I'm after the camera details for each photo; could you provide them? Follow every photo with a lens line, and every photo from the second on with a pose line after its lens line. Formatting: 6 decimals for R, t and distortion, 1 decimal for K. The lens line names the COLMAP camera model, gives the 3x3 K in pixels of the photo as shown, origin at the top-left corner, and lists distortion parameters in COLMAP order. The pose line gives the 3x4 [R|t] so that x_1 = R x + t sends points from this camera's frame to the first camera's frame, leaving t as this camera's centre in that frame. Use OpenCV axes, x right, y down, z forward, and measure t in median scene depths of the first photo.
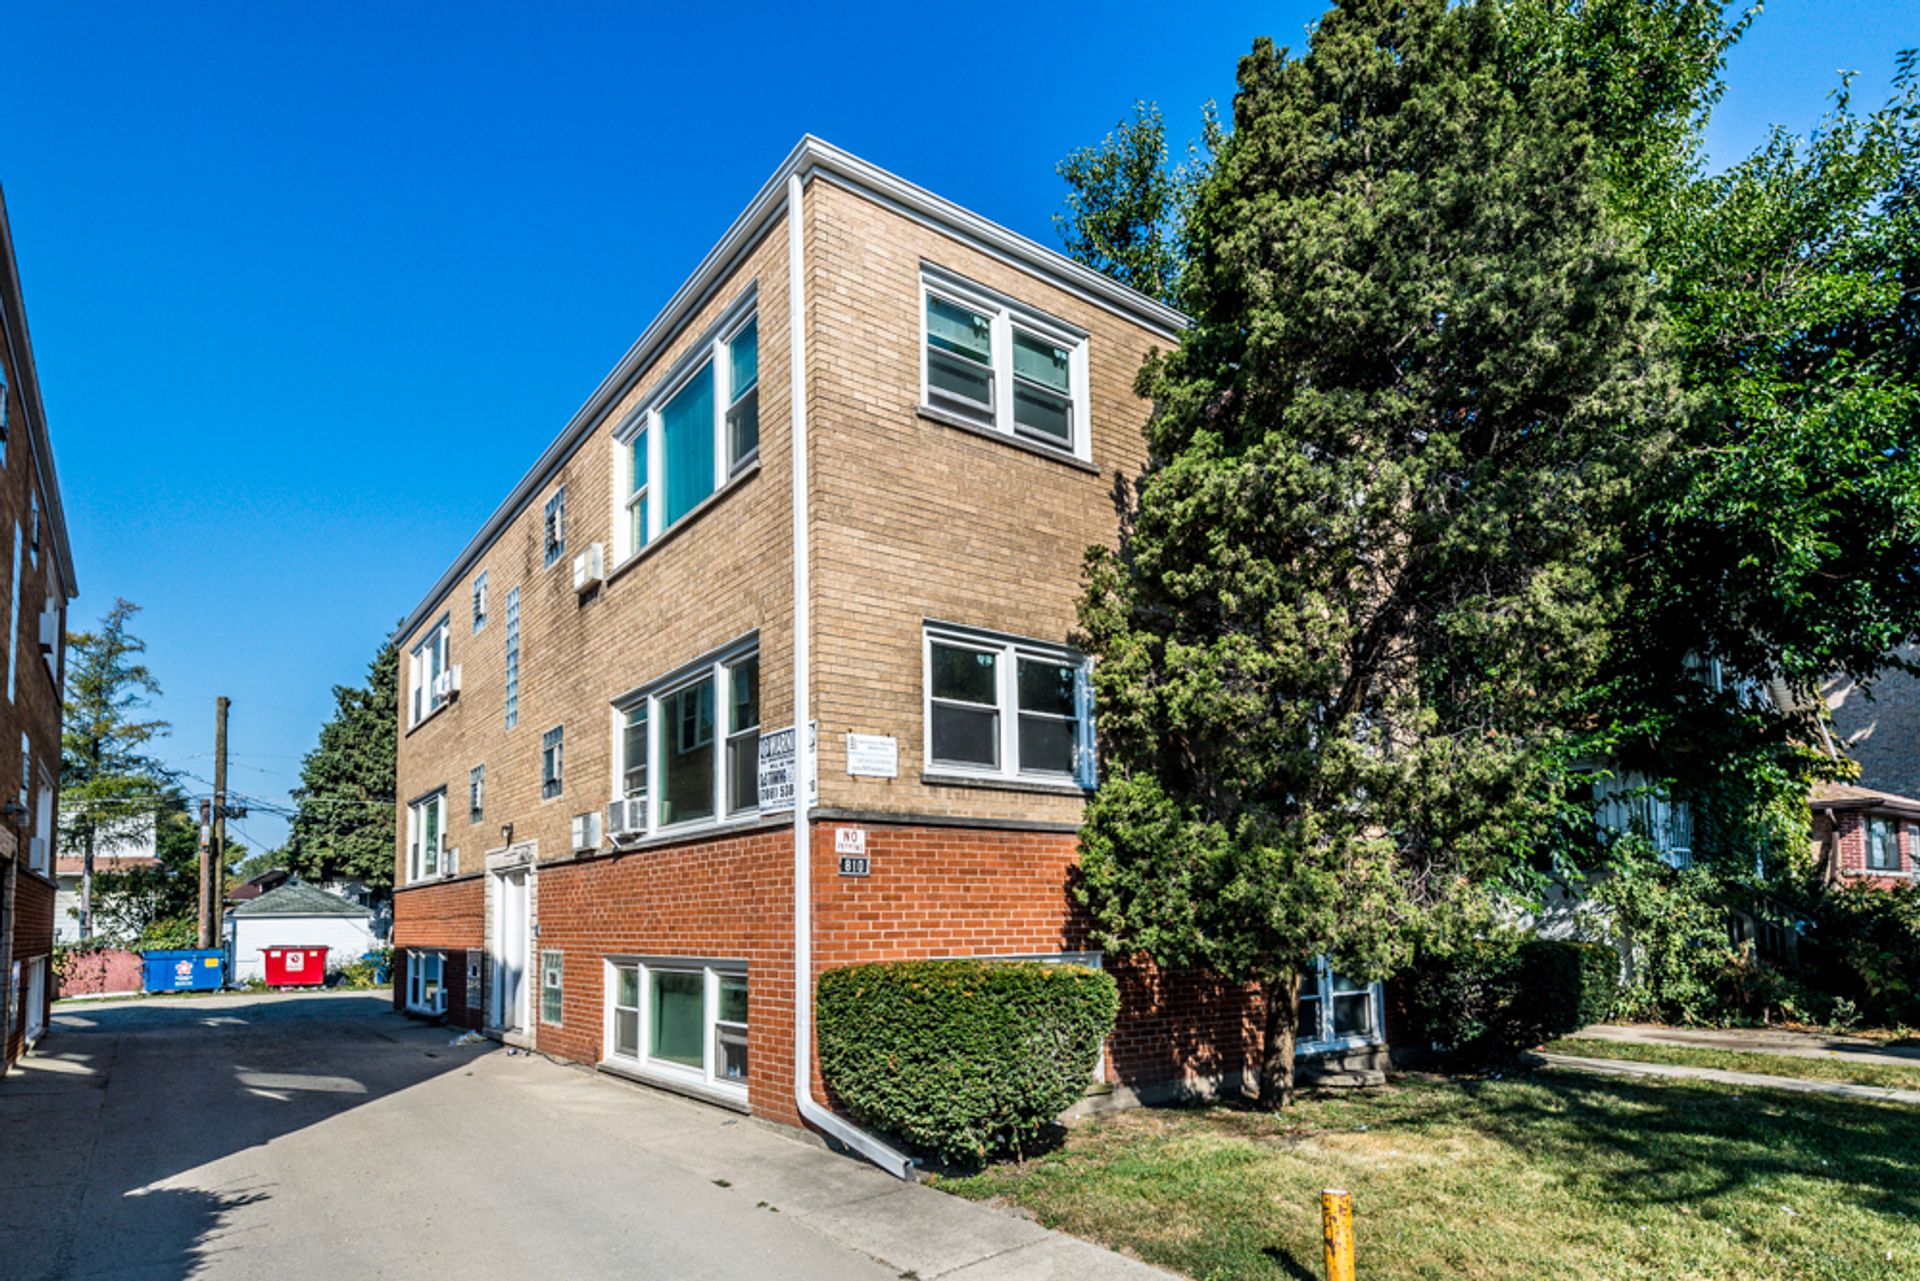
lens RADIAL K [[1080.9, 0, 858.4], [0, 1080.9, 838.7], [0, 0, 1]] dist [0.012434, -0.000440]
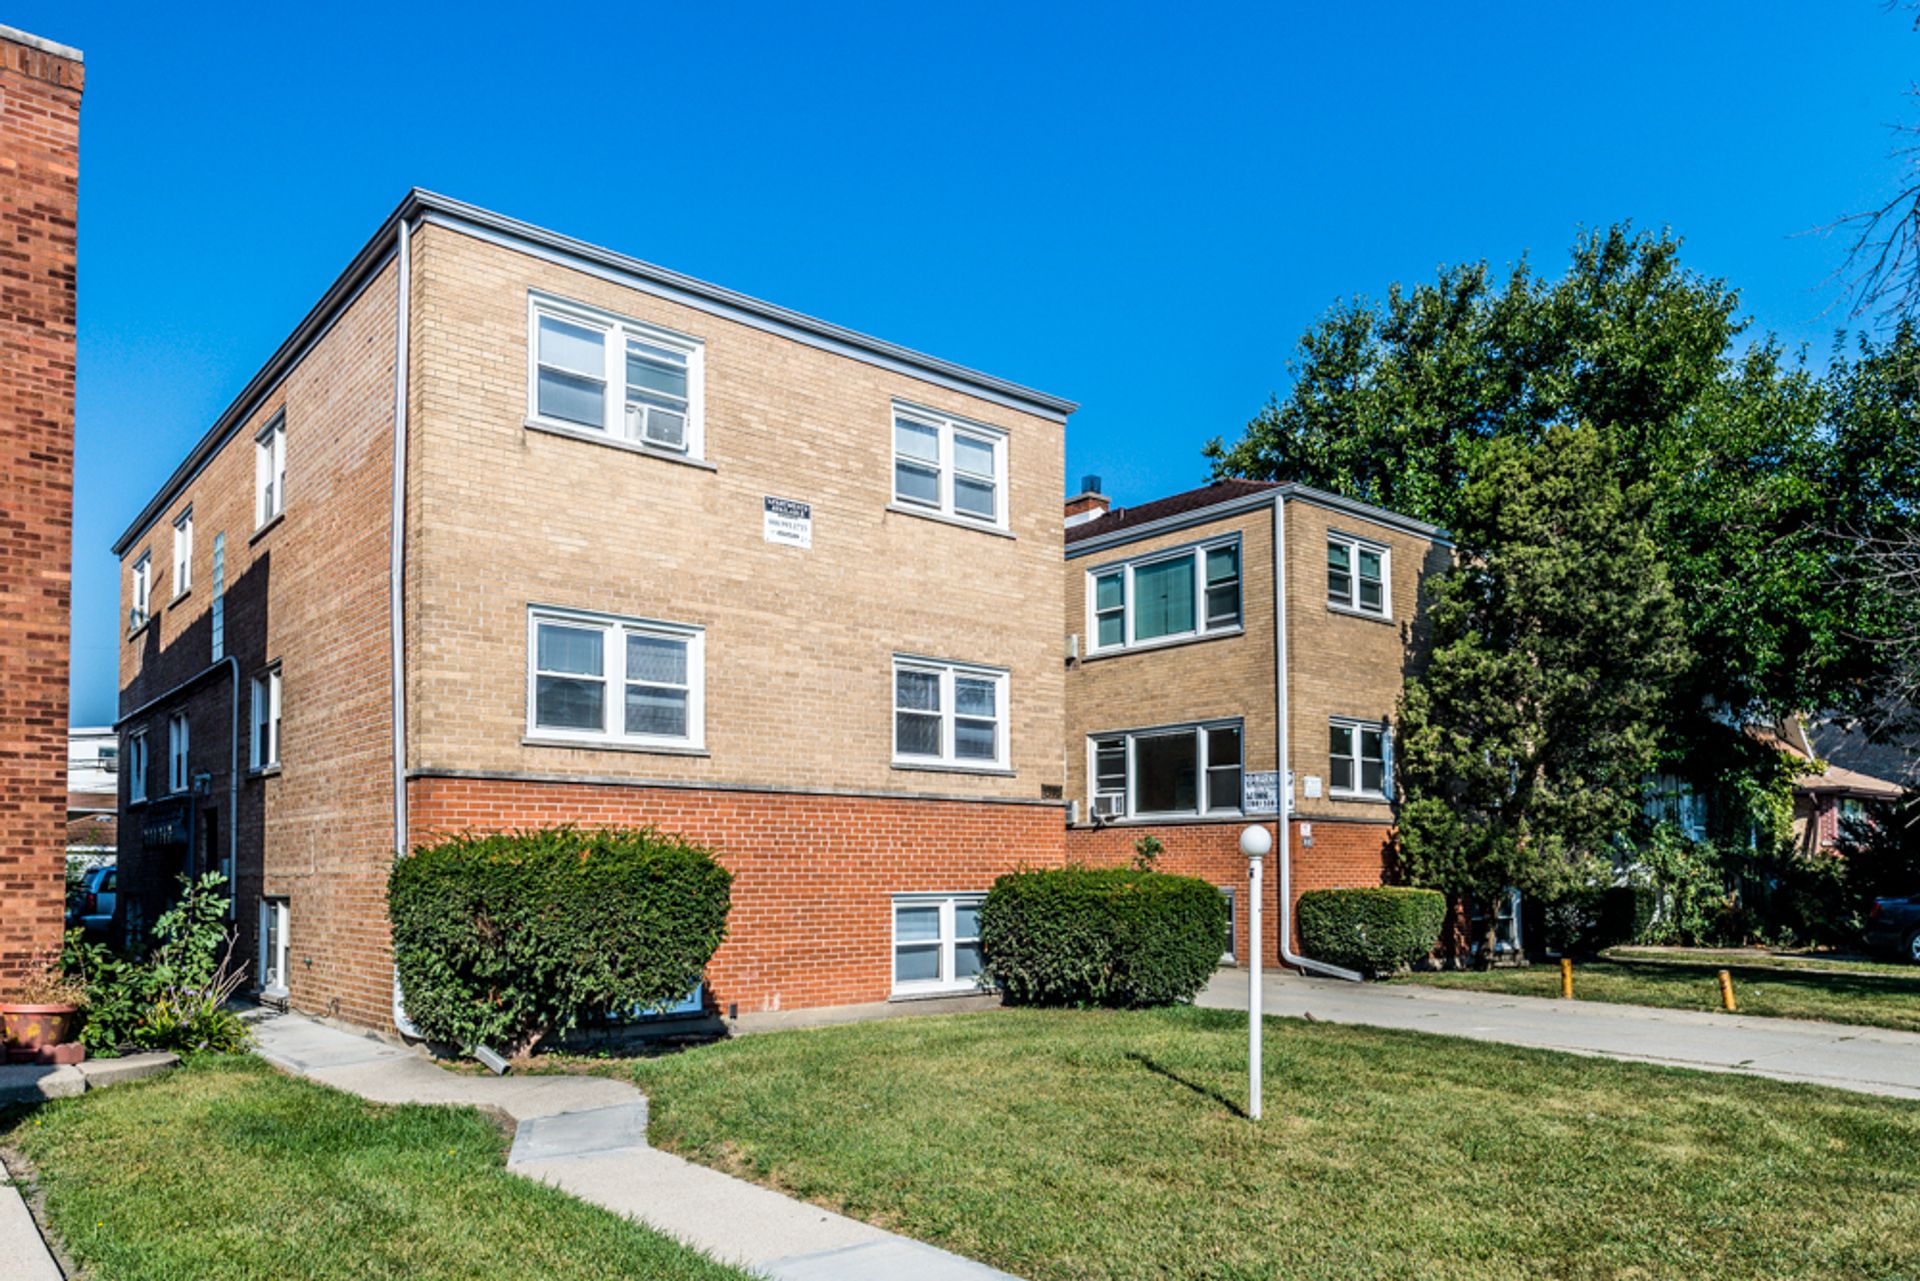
lens RADIAL K [[1302.8, 0, 944.1], [0, 1302.8, 816.1], [0, 0, 1]] dist [0.017082, -0.017161]
pose [[0.993979, 0.015518, 0.108466, -0.709975], [-0.018598, 0.999450, 0.027438, -0.058640], [-0.107981, -0.029290, 0.993721, -1.024619]]
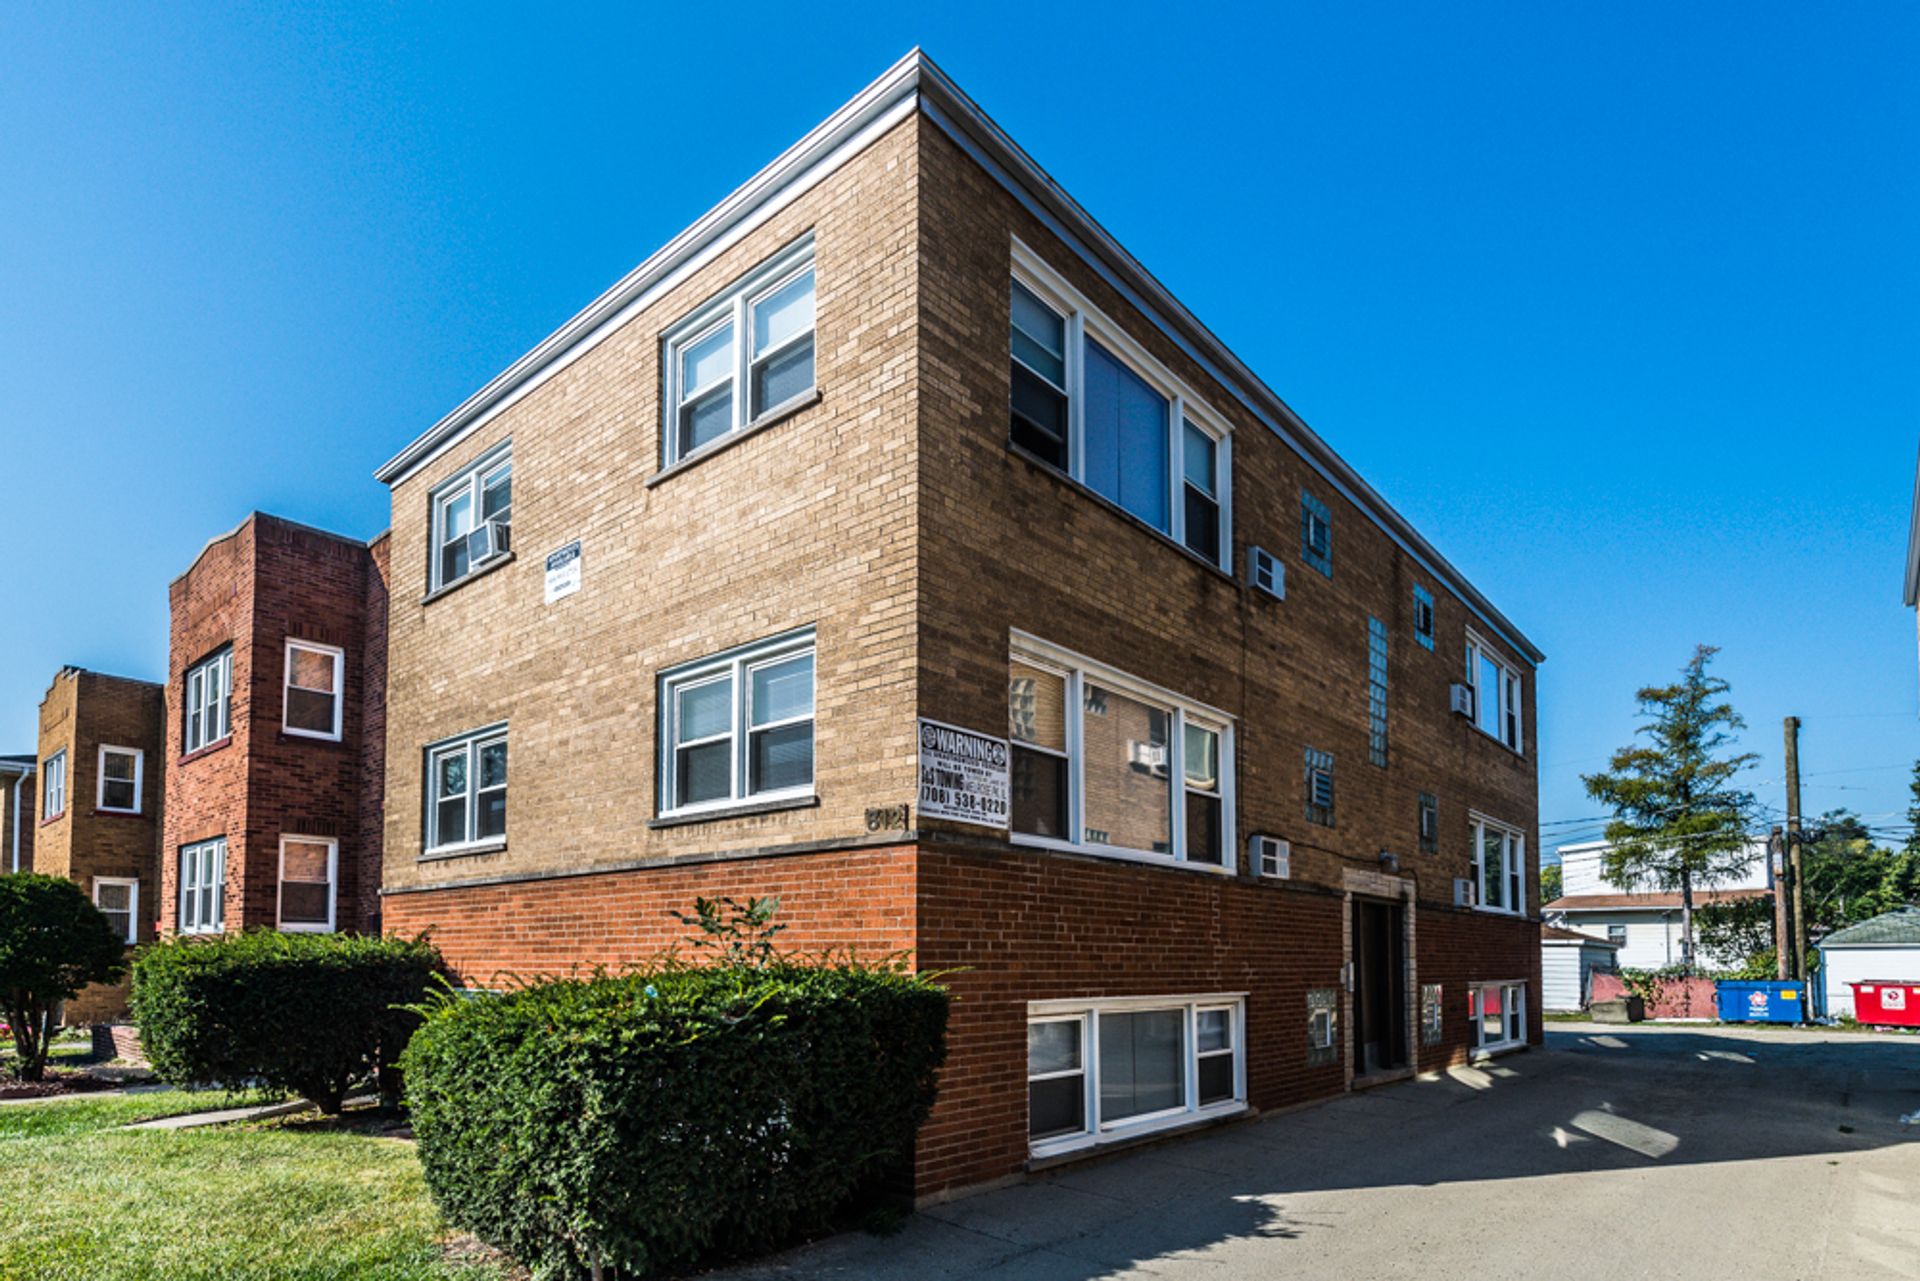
lens RADIAL K [[986.7, 0, 993.9], [0, 986.7, 906.7], [0, 0, 1]] dist [0.006146, -0.005516]
pose [[0.295020, -0.035387, -0.954836, 0.148111], [0.065743, 0.997697, -0.016663, 0.017287], [0.953227, -0.057858, 0.296667, 0.294738]]
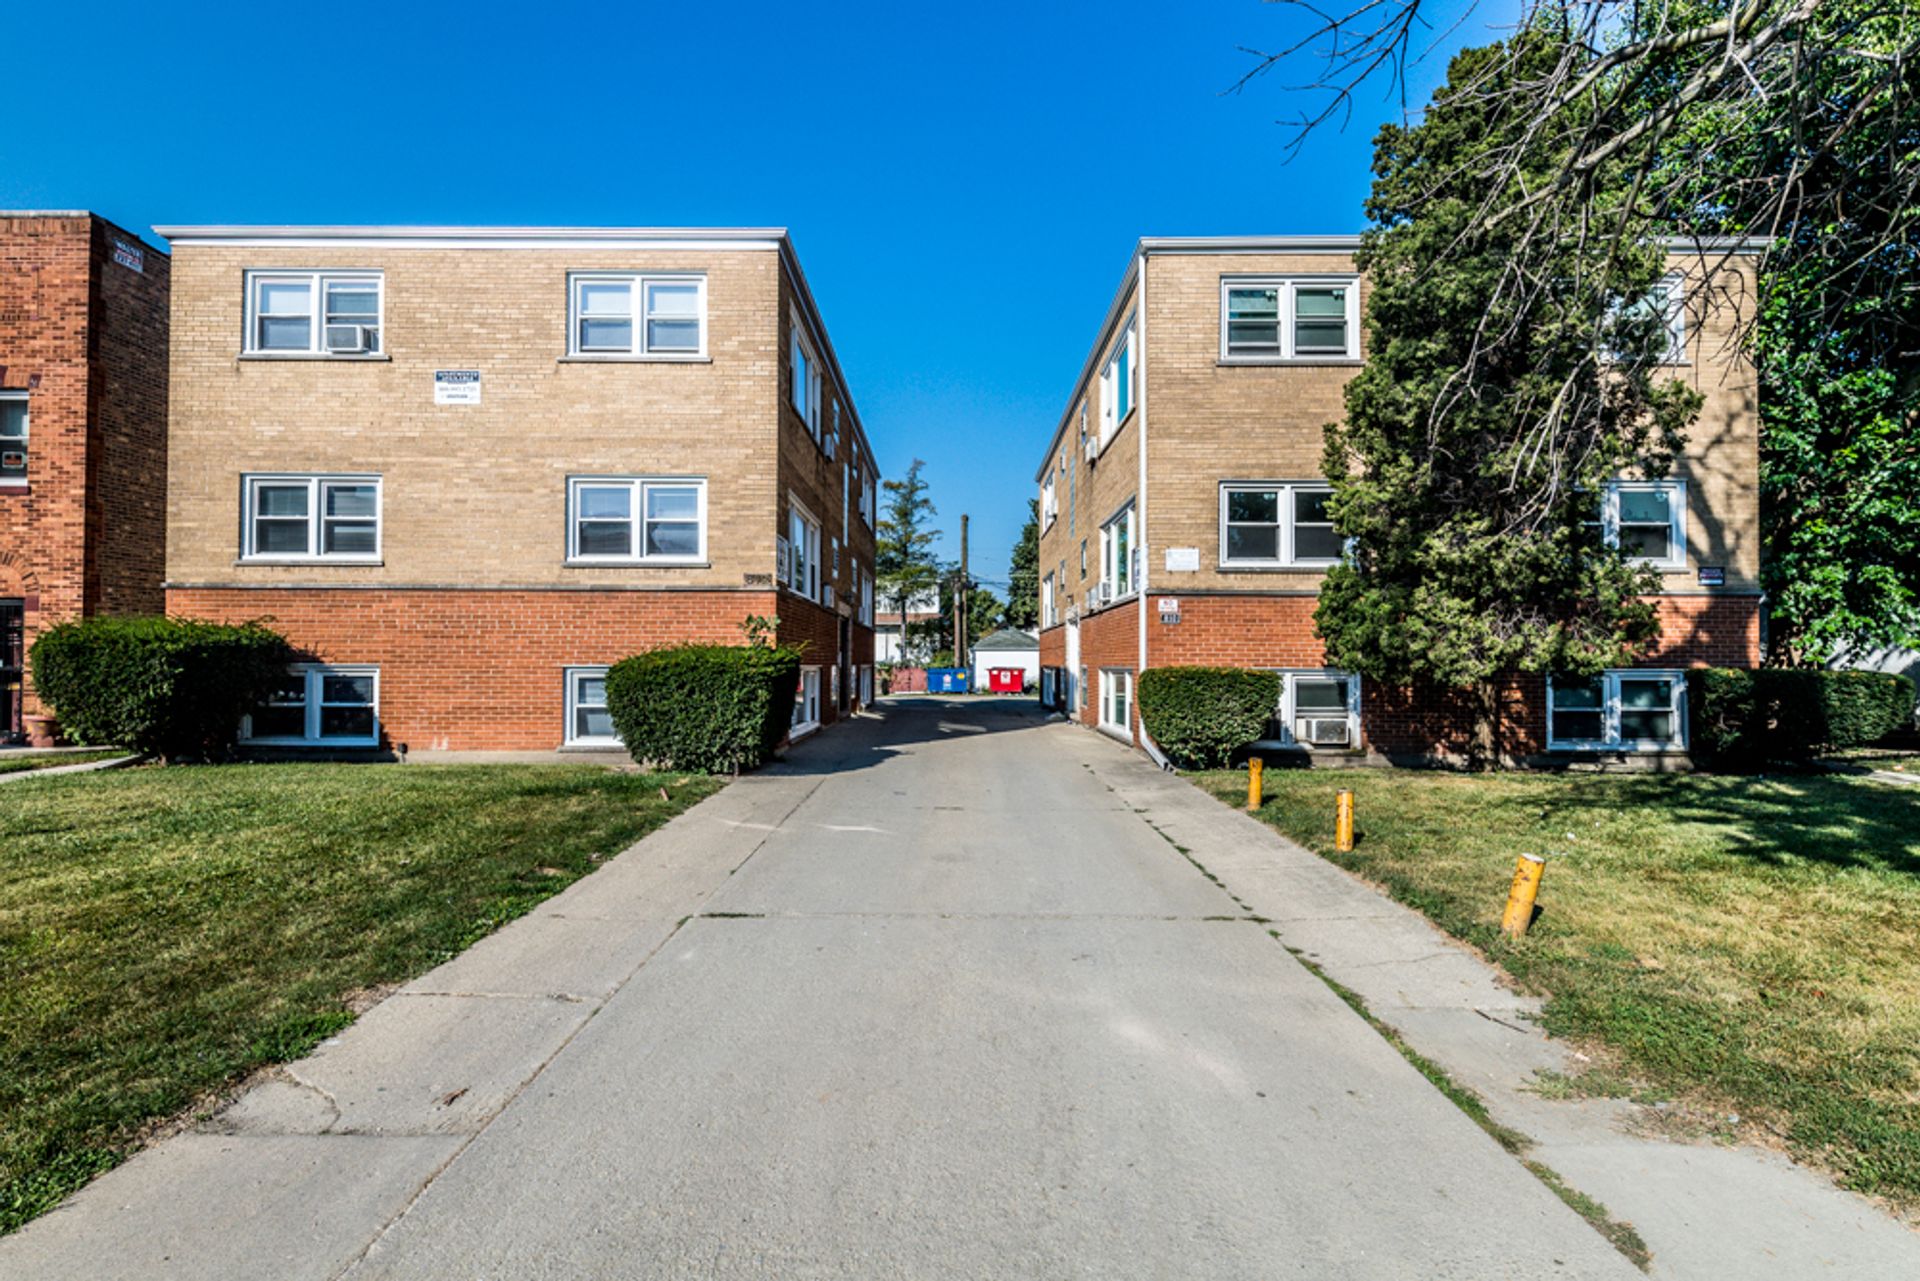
lens RADIAL K [[832.1, 0, 937.1], [0, 832.1, 640.3], [0, 0, 1]] dist [0.007406, -0.000134]
pose [[0.831893, 0.002859, -0.554929, 0.351230], [0.028450, 0.998452, 0.047793, -0.013449], [0.554207, -0.055547, 0.830524, -0.342945]]
